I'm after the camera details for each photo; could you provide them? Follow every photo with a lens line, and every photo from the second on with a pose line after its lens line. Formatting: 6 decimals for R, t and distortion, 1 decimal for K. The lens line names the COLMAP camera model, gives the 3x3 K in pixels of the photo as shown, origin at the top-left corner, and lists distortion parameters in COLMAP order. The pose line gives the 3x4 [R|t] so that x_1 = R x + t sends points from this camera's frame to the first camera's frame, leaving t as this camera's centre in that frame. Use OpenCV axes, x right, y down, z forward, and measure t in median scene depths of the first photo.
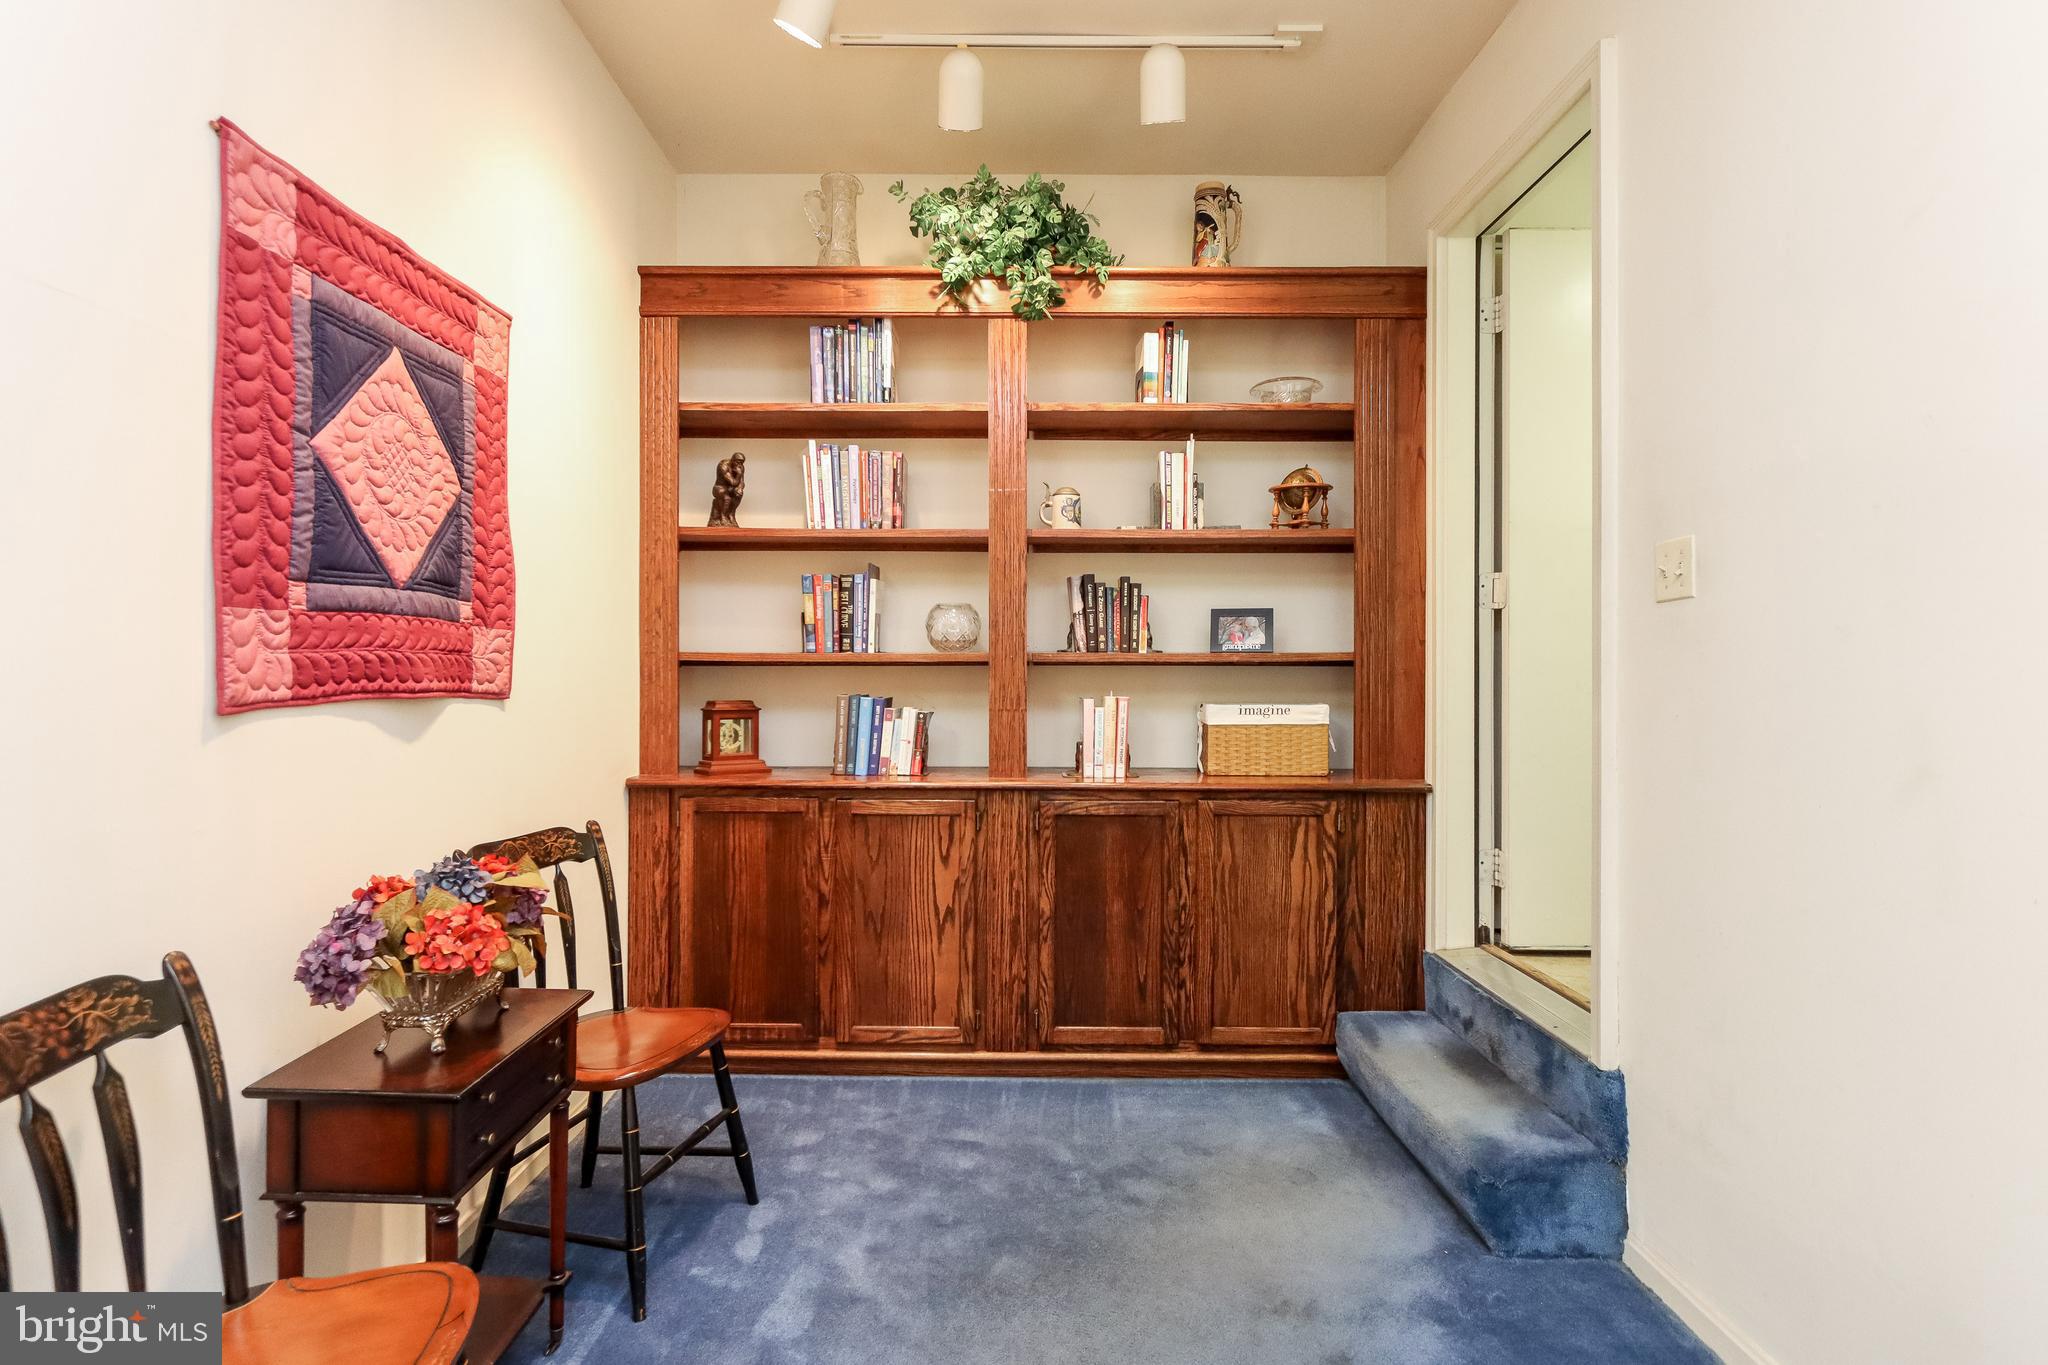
lens RADIAL K [[1054.0, 0, 1011.7], [0, 1054.0, 668.8], [0, 0, 1]] dist [0.002452, 0.001130]
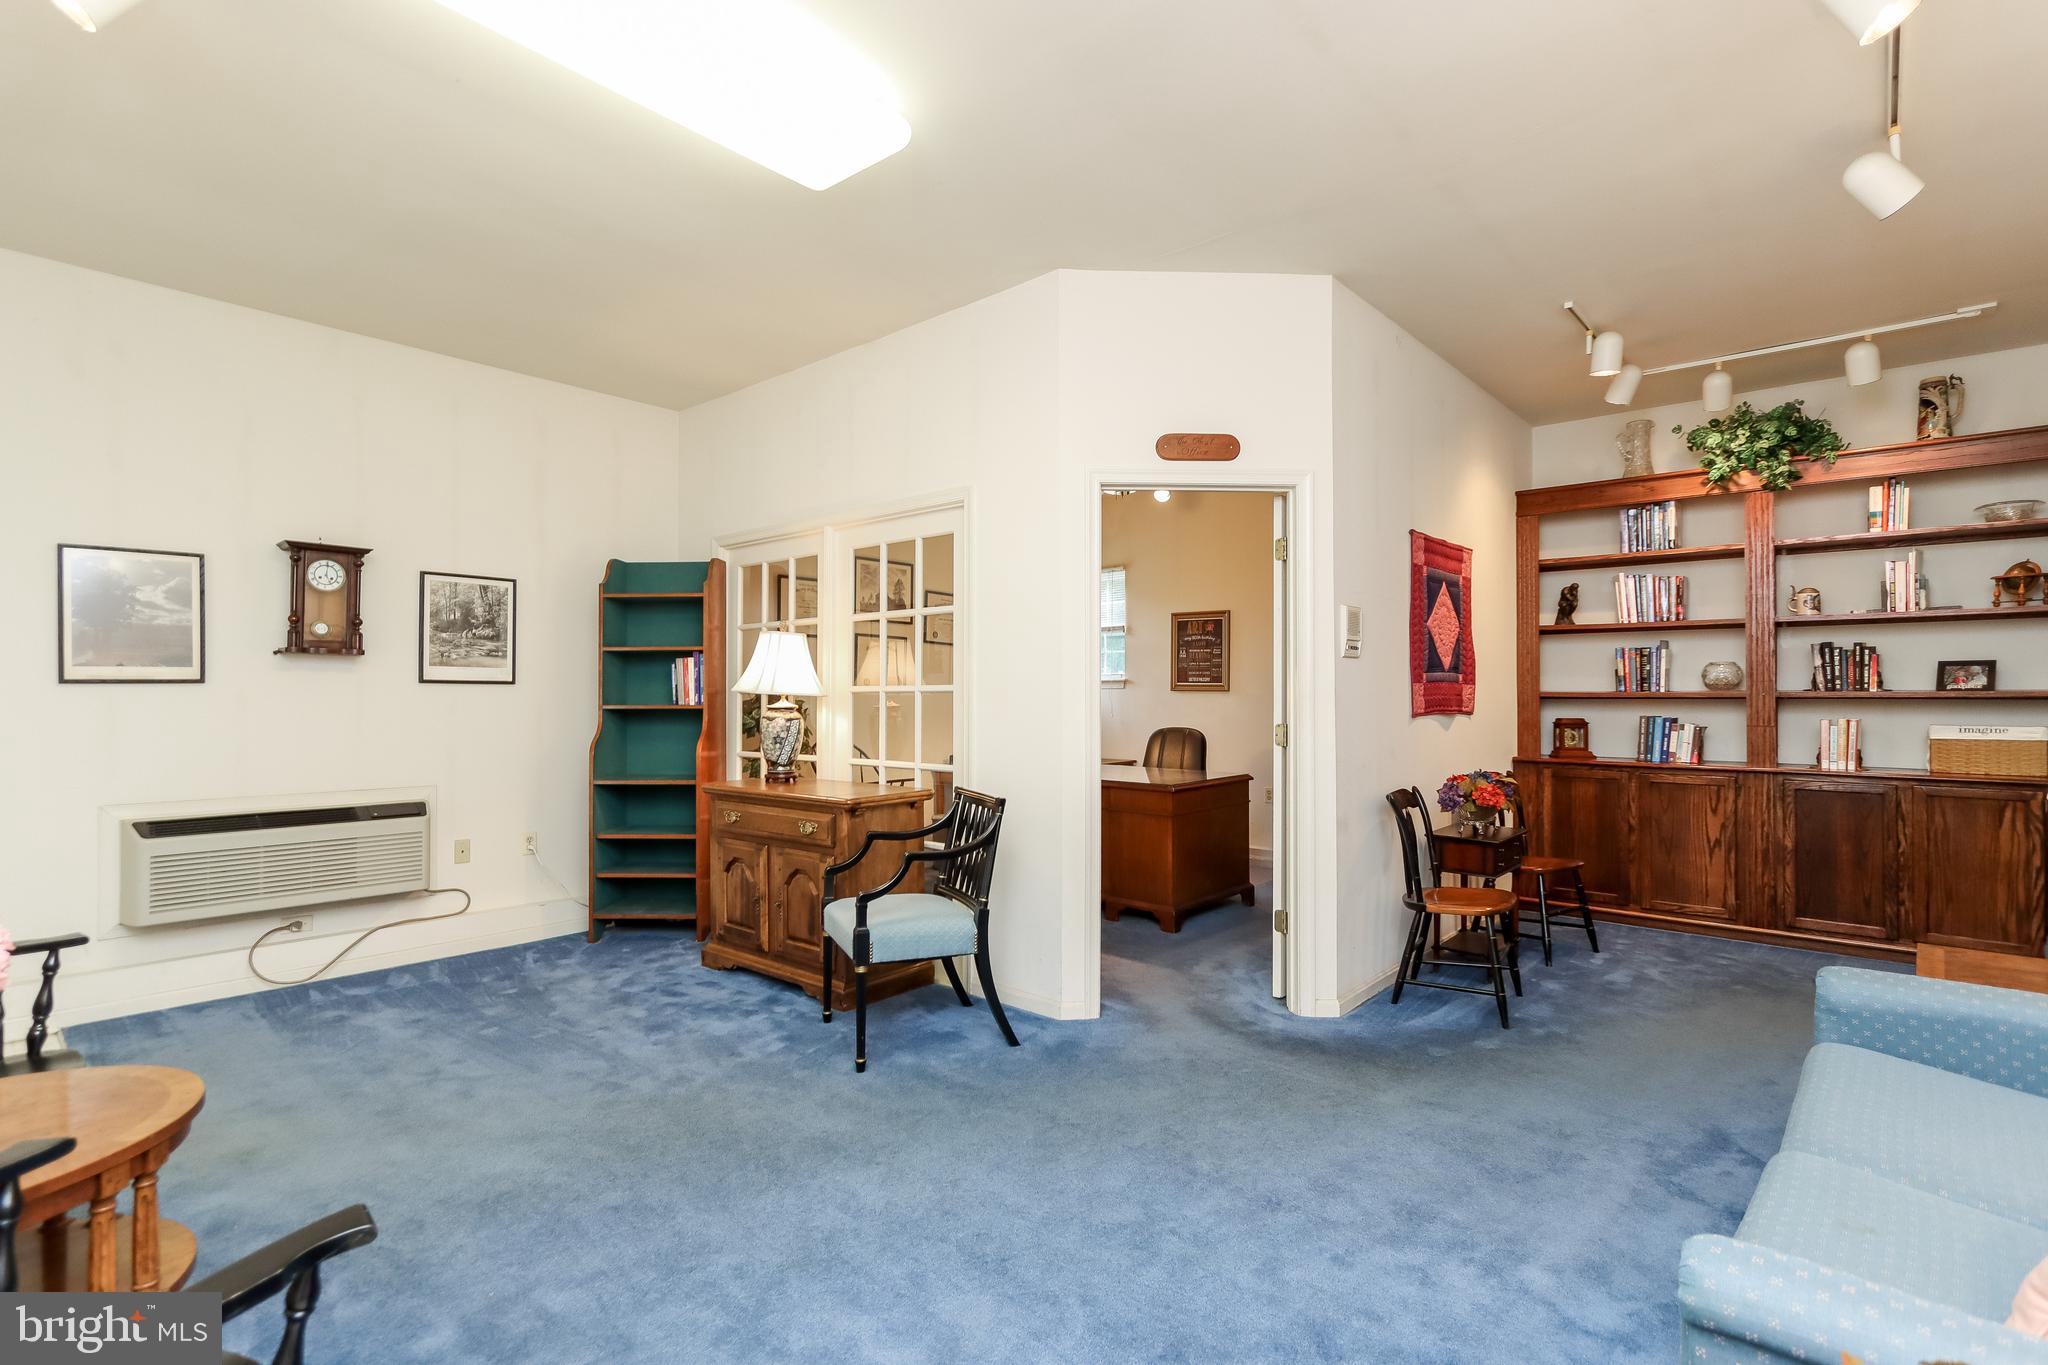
lens RADIAL K [[979.5, 0, 1001.4], [0, 979.5, 683.8], [0, 0, 1]] dist [0.001870, 0.003472]
pose [[0.742637, -0.008161, -0.669644, 0.148443], [0.002161, 0.999950, -0.009790, -0.015578], [0.669690, 0.005823, 0.742618, -0.983695]]
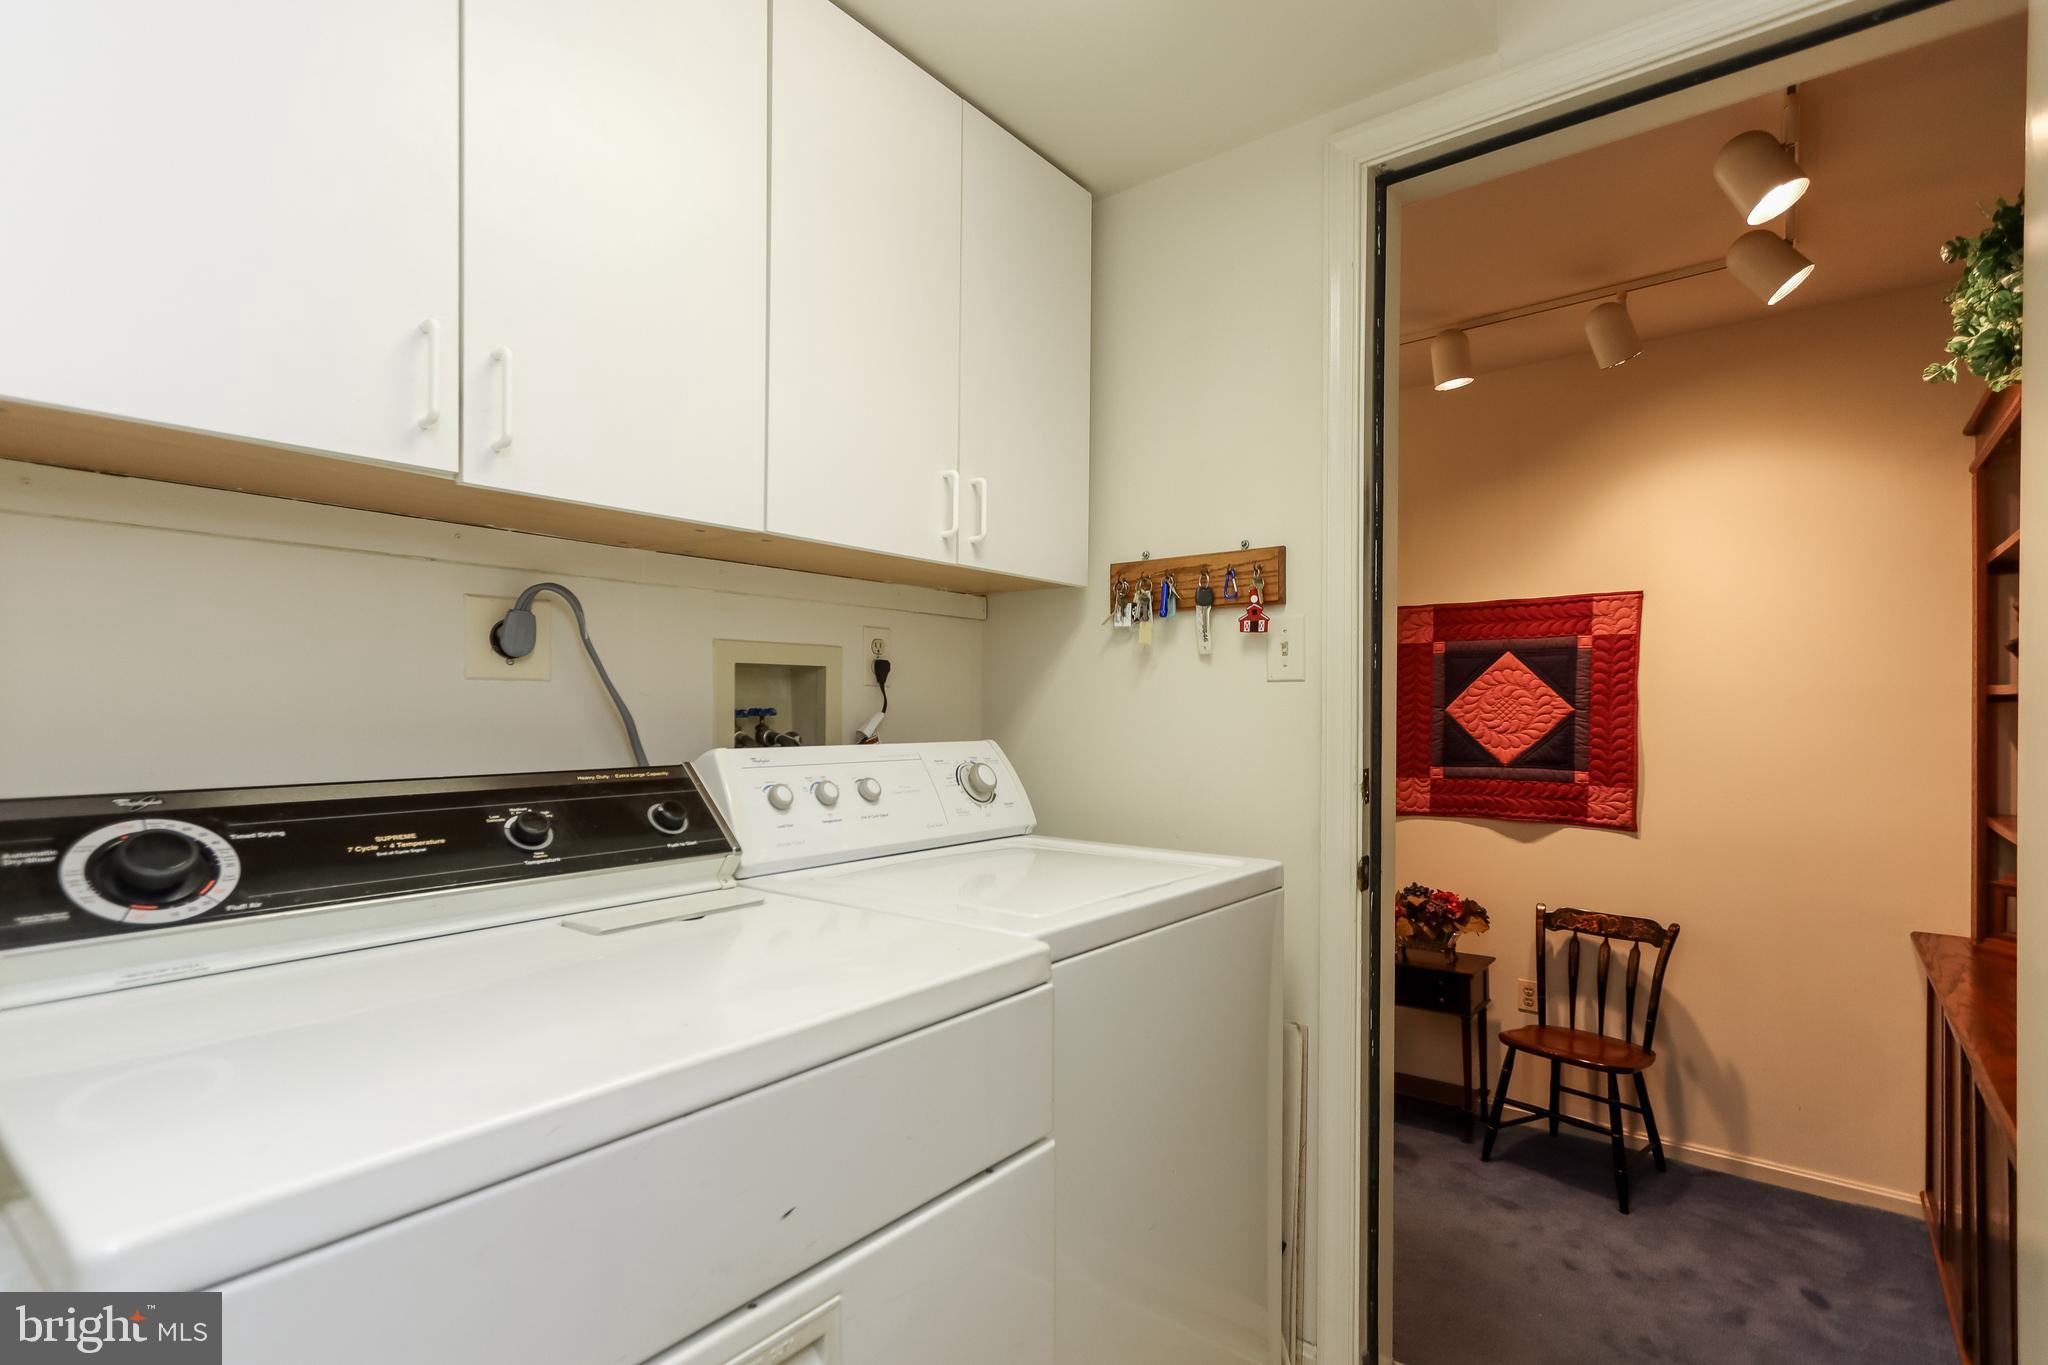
lens RADIAL K [[979.5, 0, 1018.0], [0, 979.5, 698.8], [0, 0, 1]] dist [0.001870, 0.003472]
pose [[-0.603898, -0.013648, -0.796945, 0.977786], [-0.002961, 0.999885, -0.014879, -0.112330], [0.797056, -0.006625, -0.603869, 0.878705]]
